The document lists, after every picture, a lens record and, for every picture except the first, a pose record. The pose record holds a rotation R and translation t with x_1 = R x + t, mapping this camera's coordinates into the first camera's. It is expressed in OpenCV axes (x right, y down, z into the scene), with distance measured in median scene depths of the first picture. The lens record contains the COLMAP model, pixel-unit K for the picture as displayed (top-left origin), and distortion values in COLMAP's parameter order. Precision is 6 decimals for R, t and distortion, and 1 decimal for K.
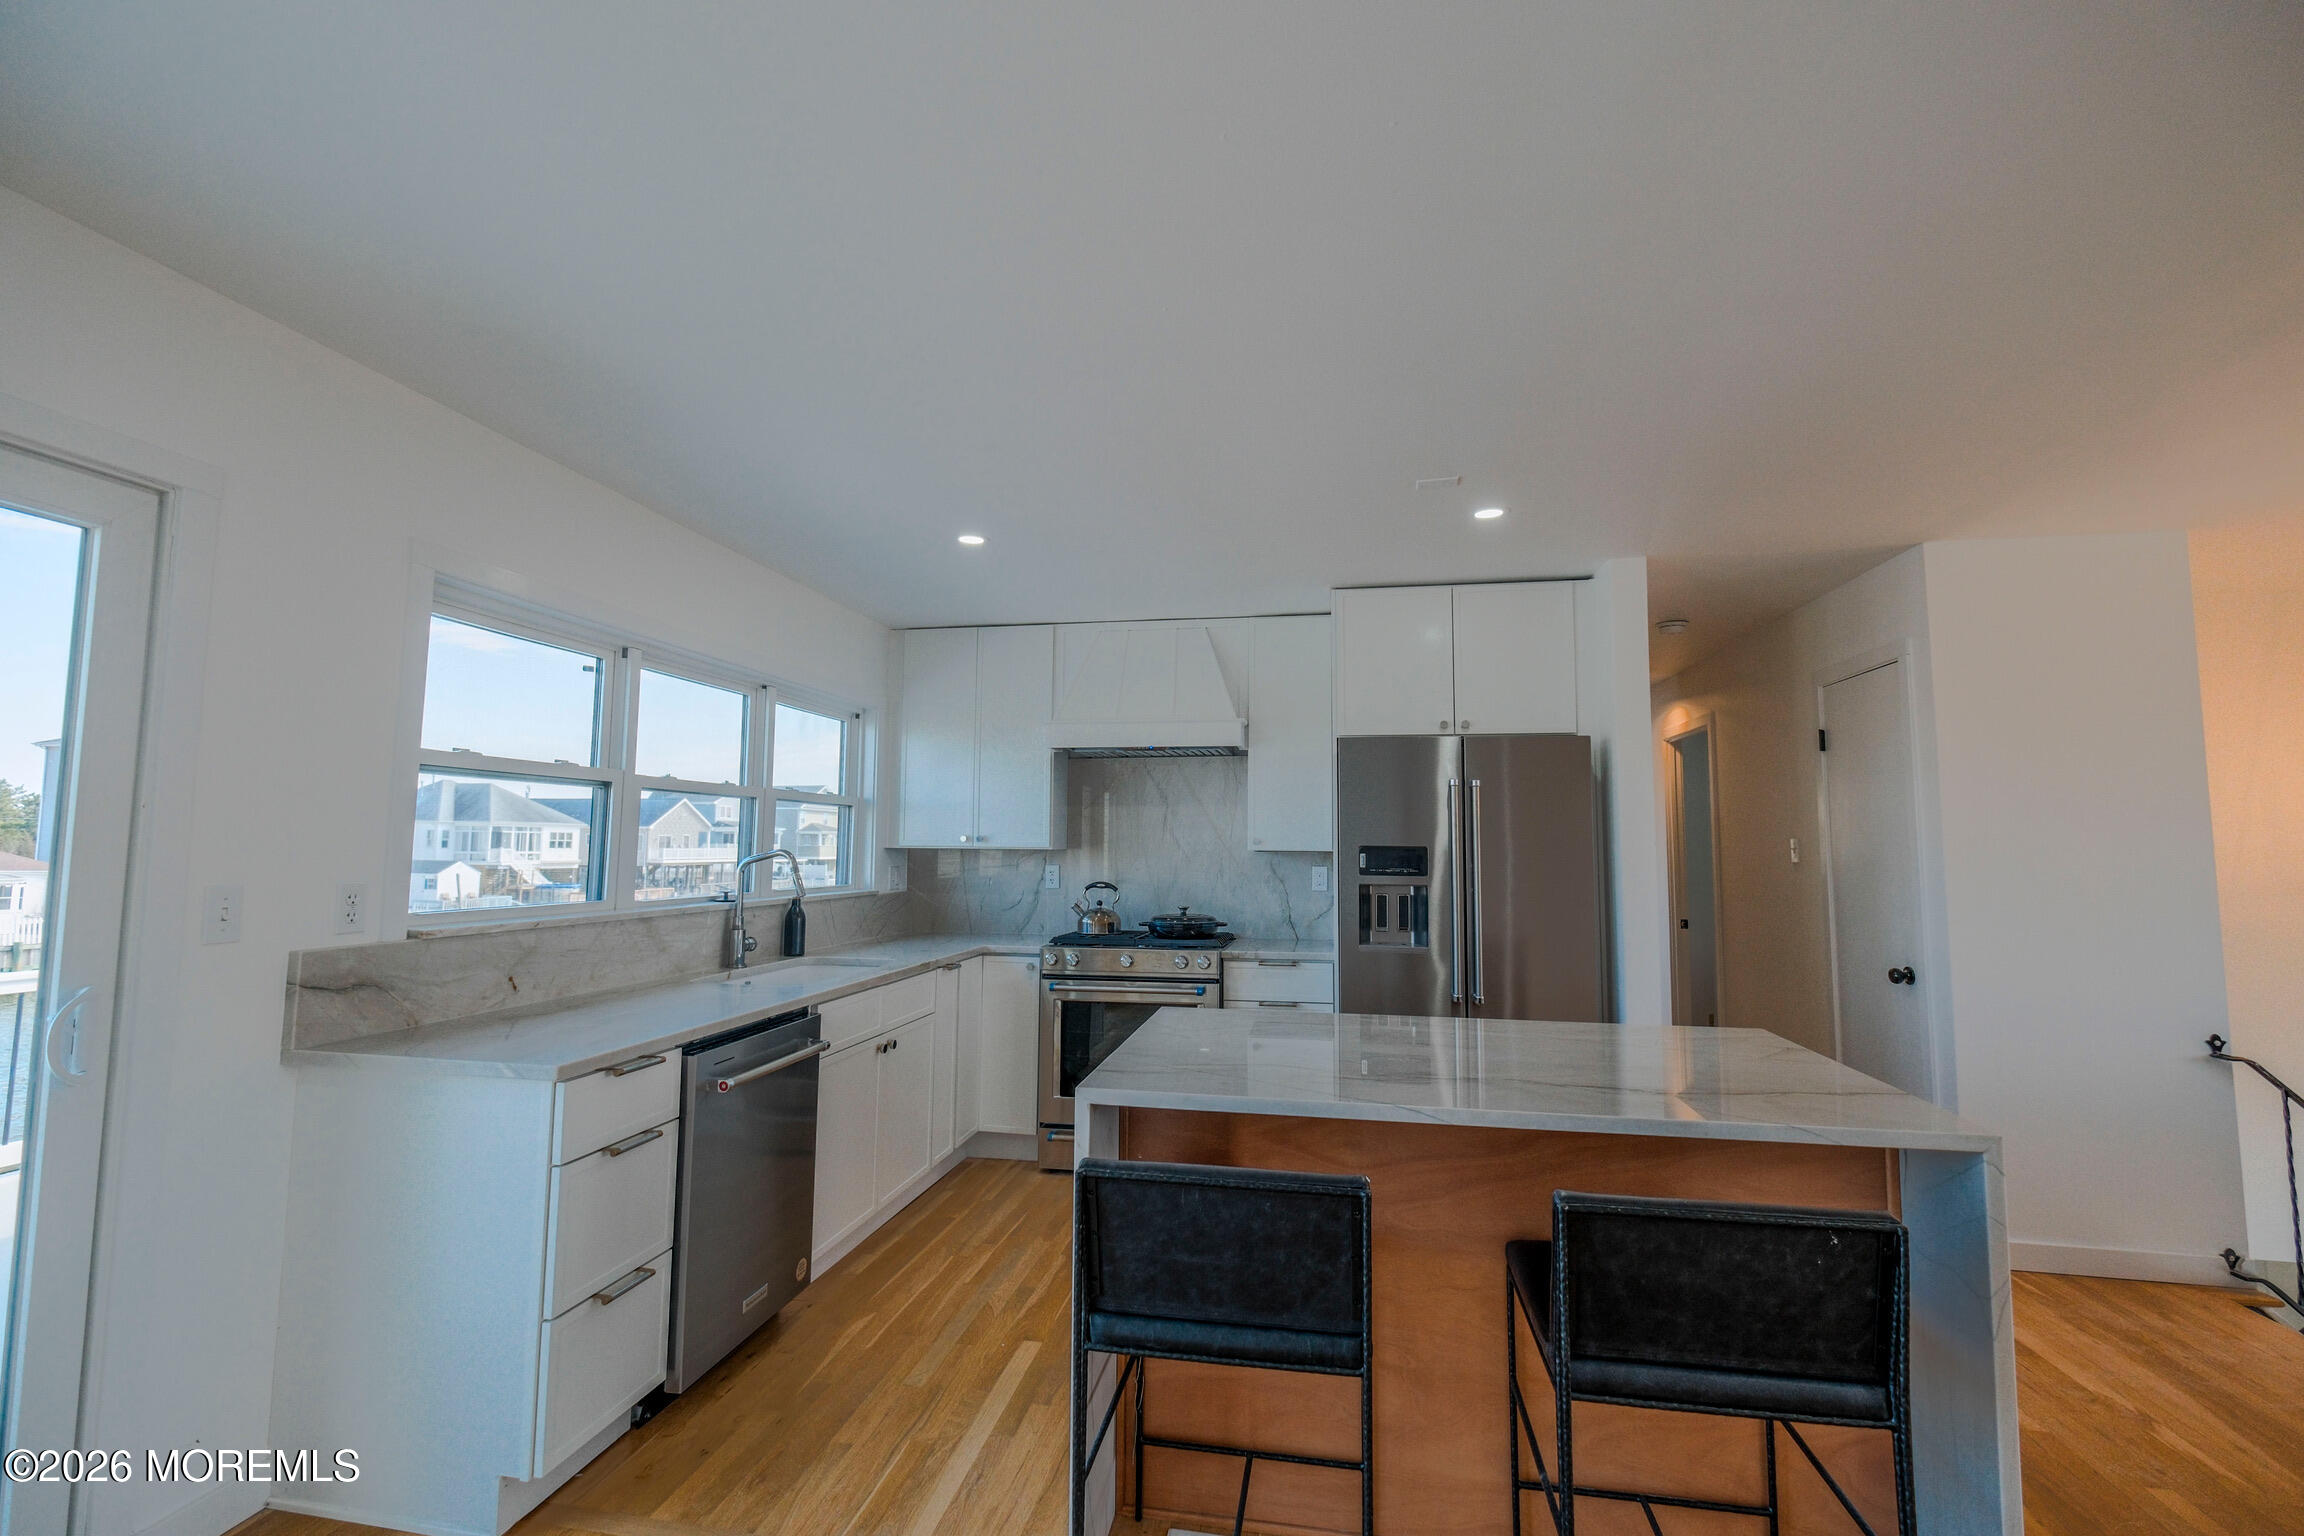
lens RADIAL K [[1000.4, 0, 1148.4], [0, 1000.4, 762.4], [0, 0, 1]] dist [-0.002242, -0.001120]
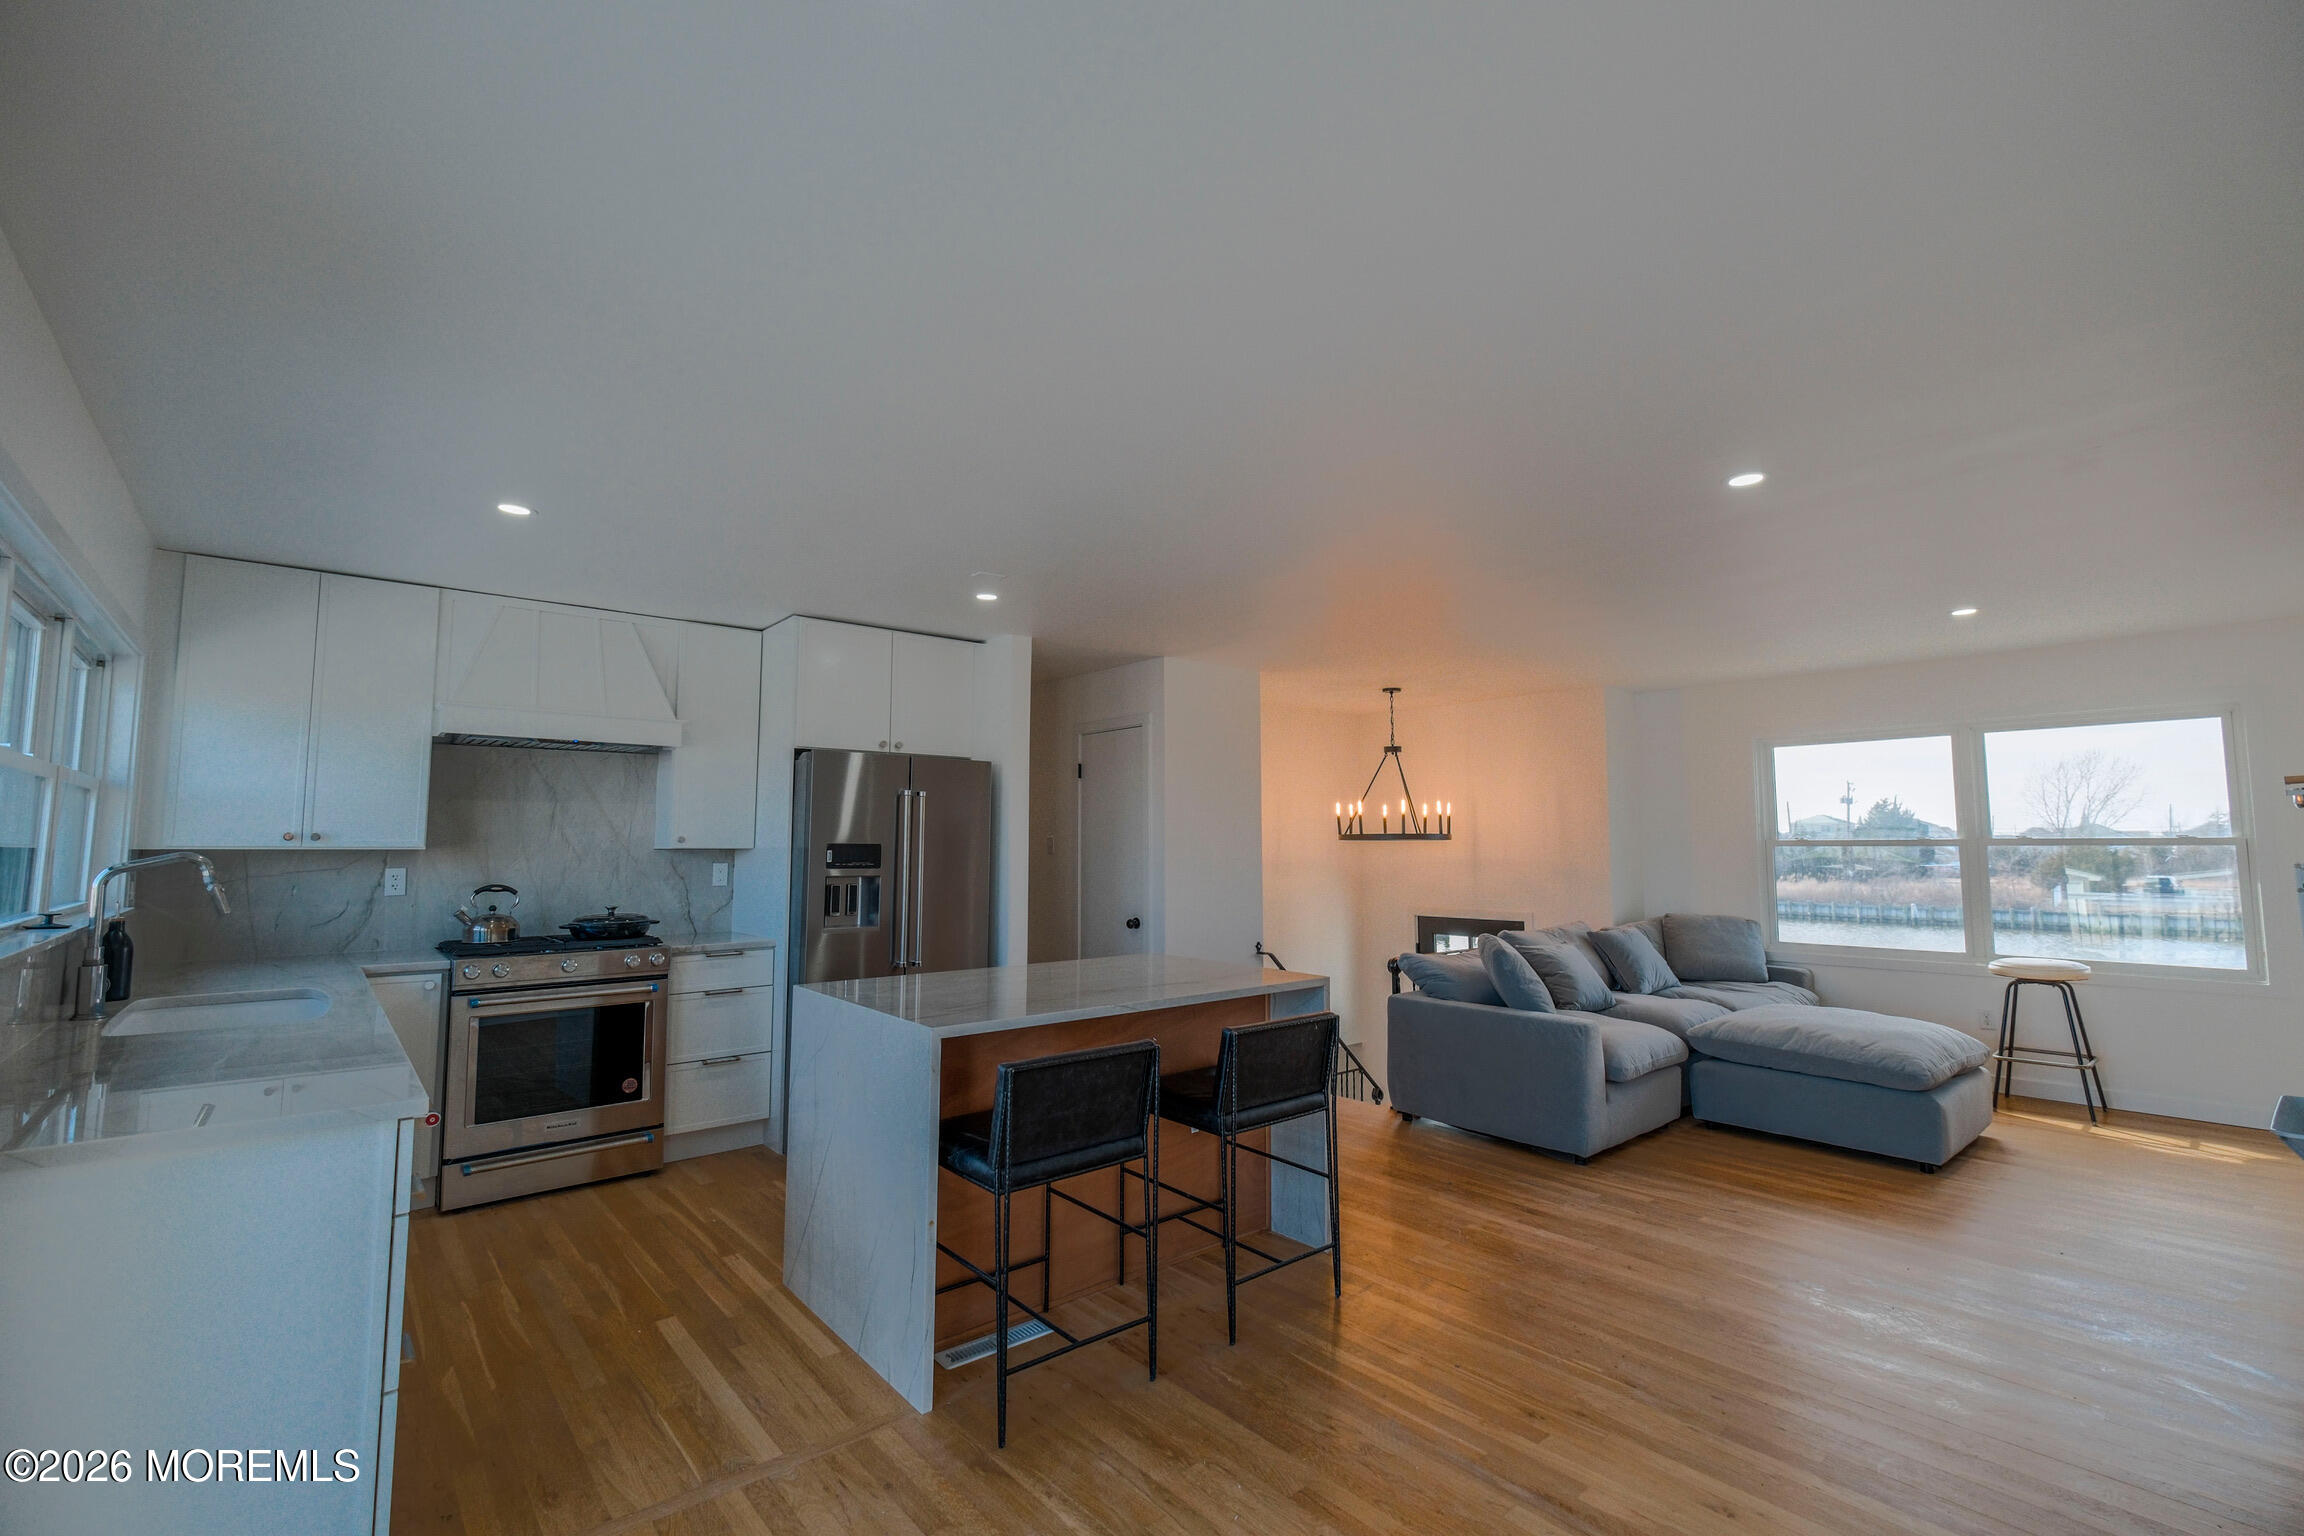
lens RADIAL K [[1000.4, 0, 1149.8], [0, 1000.4, 762.9], [0, 0, 1]] dist [-0.002242, -0.001120]
pose [[0.632295, 0.057020, 0.772626, -0.404971], [-0.061050, 0.997854, -0.023680, -0.005090], [-0.772318, -0.032196, 0.634419, -0.023253]]
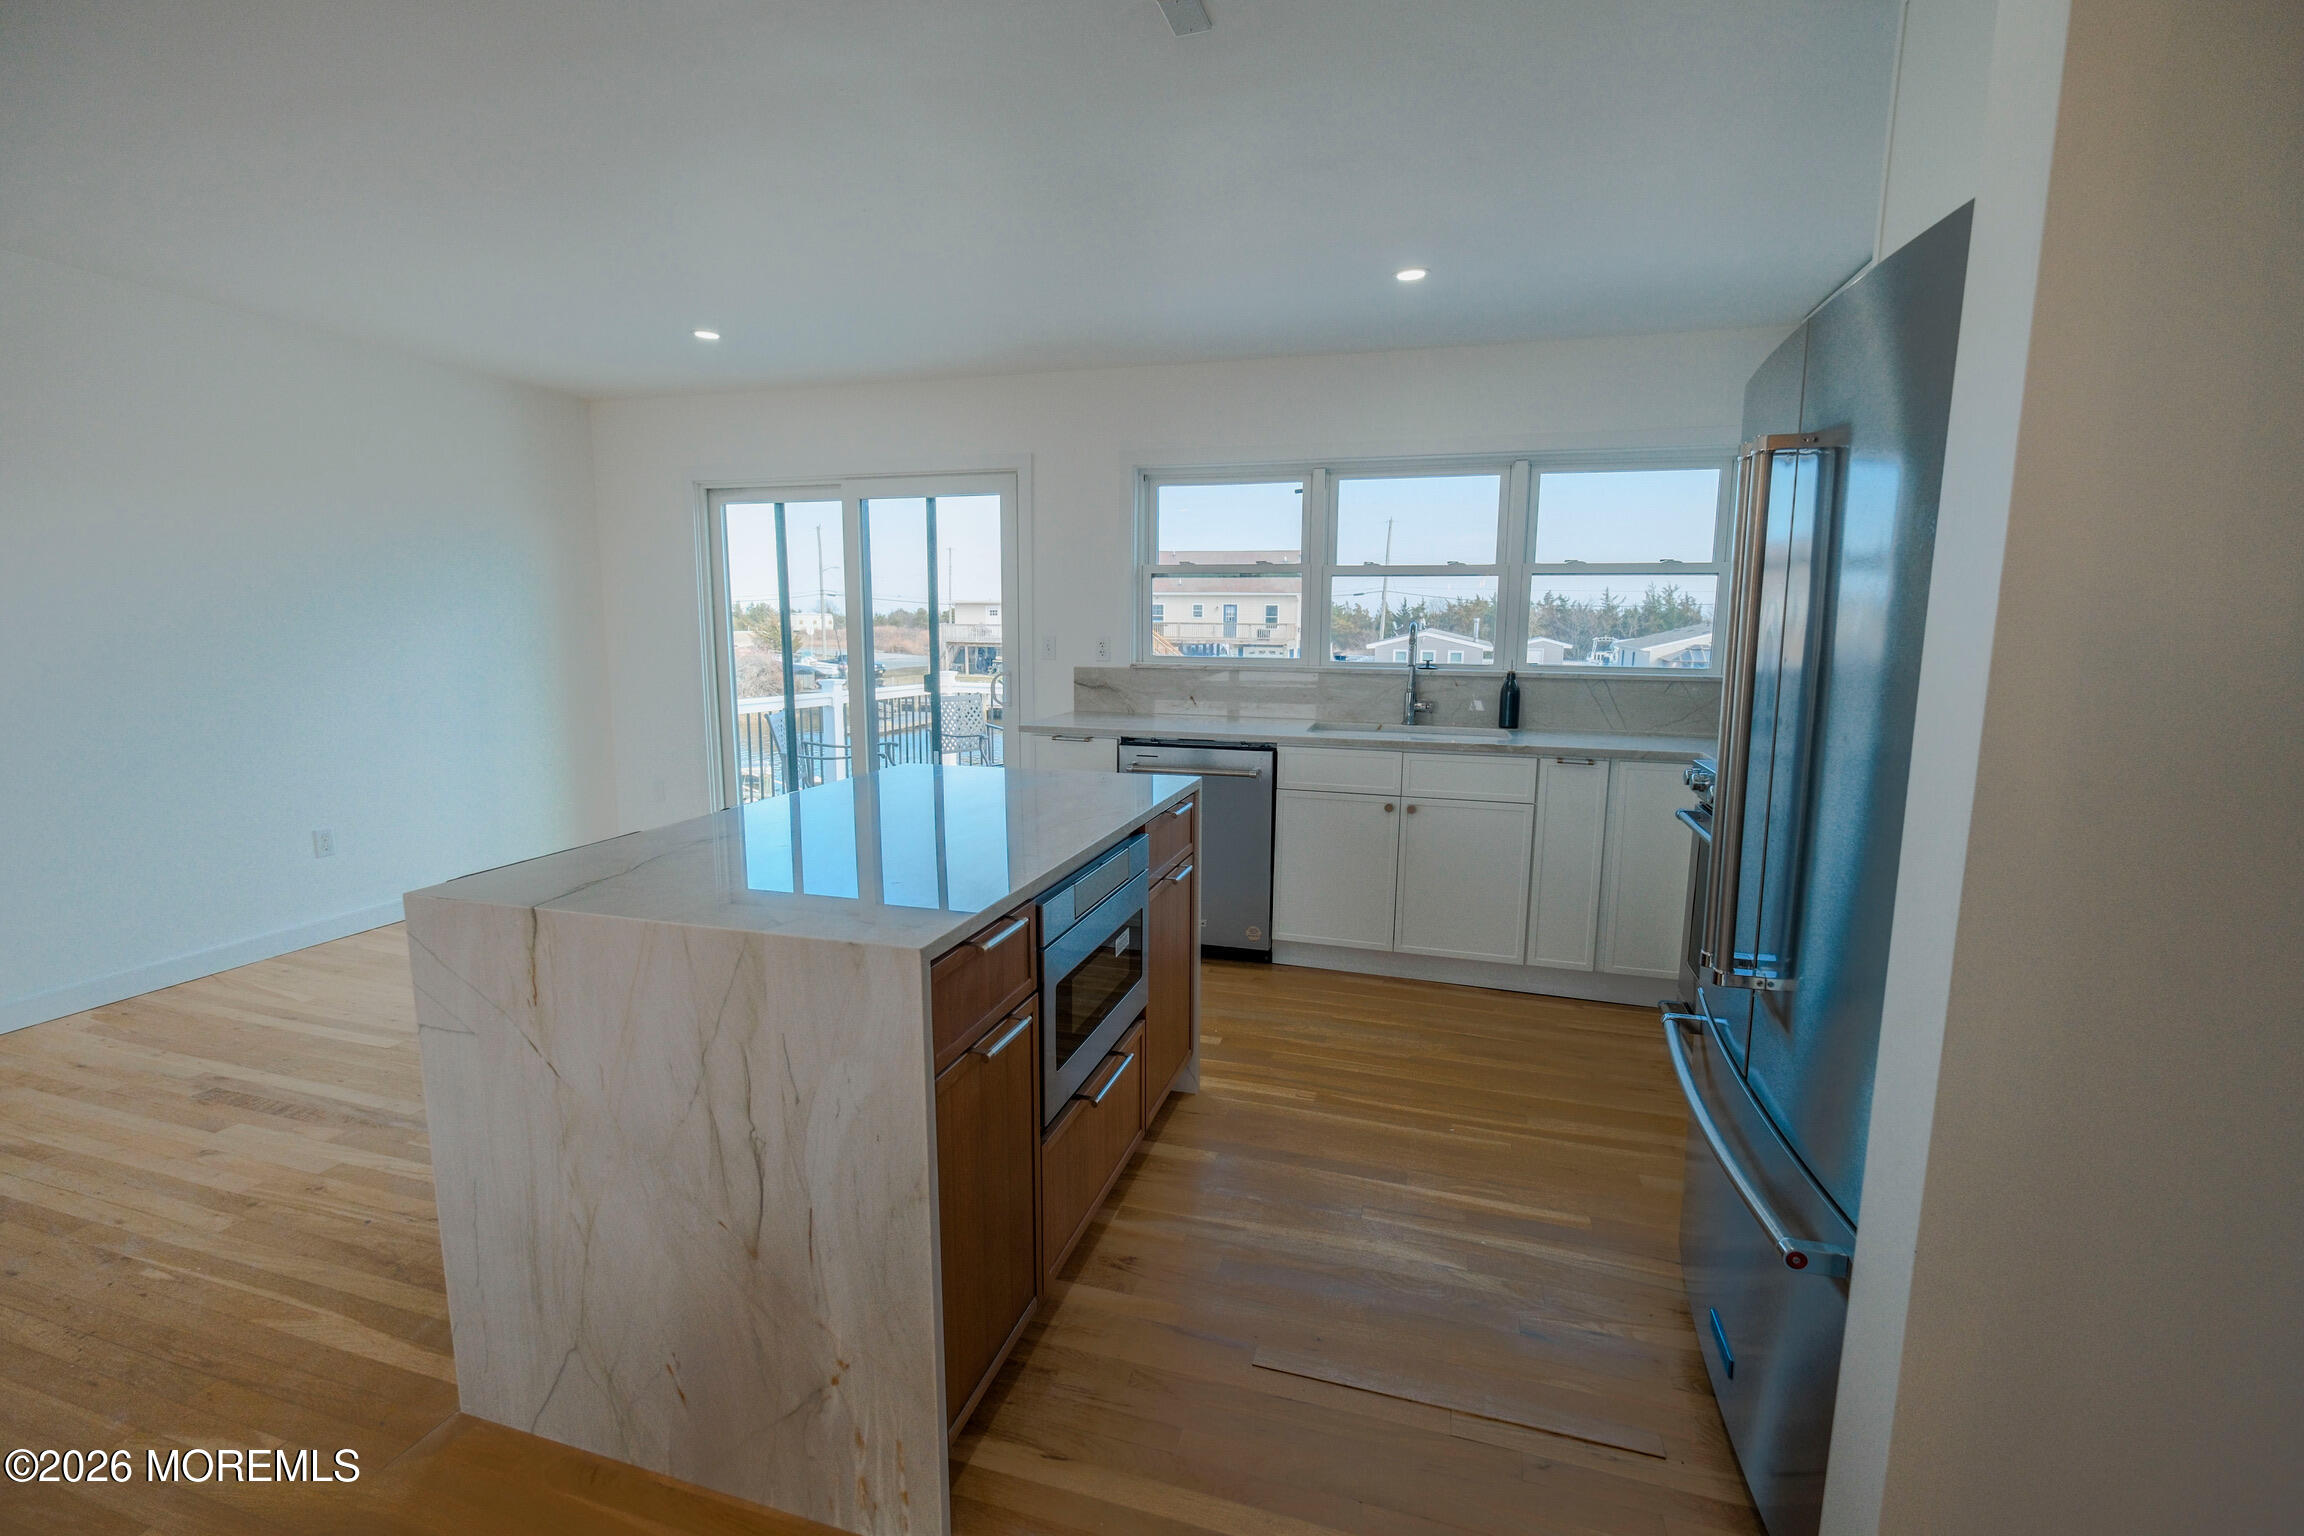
lens RADIAL K [[1000.4, 0, 1147.5], [0, 1000.4, 761.2], [0, 0, 1]] dist [-0.002242, -0.001120]
pose [[-0.112435, 0.133002, -0.984718, 0.643180], [0.074607, 0.989334, 0.125107, 0.064565], [0.990854, -0.059401, -0.121159, 0.687155]]
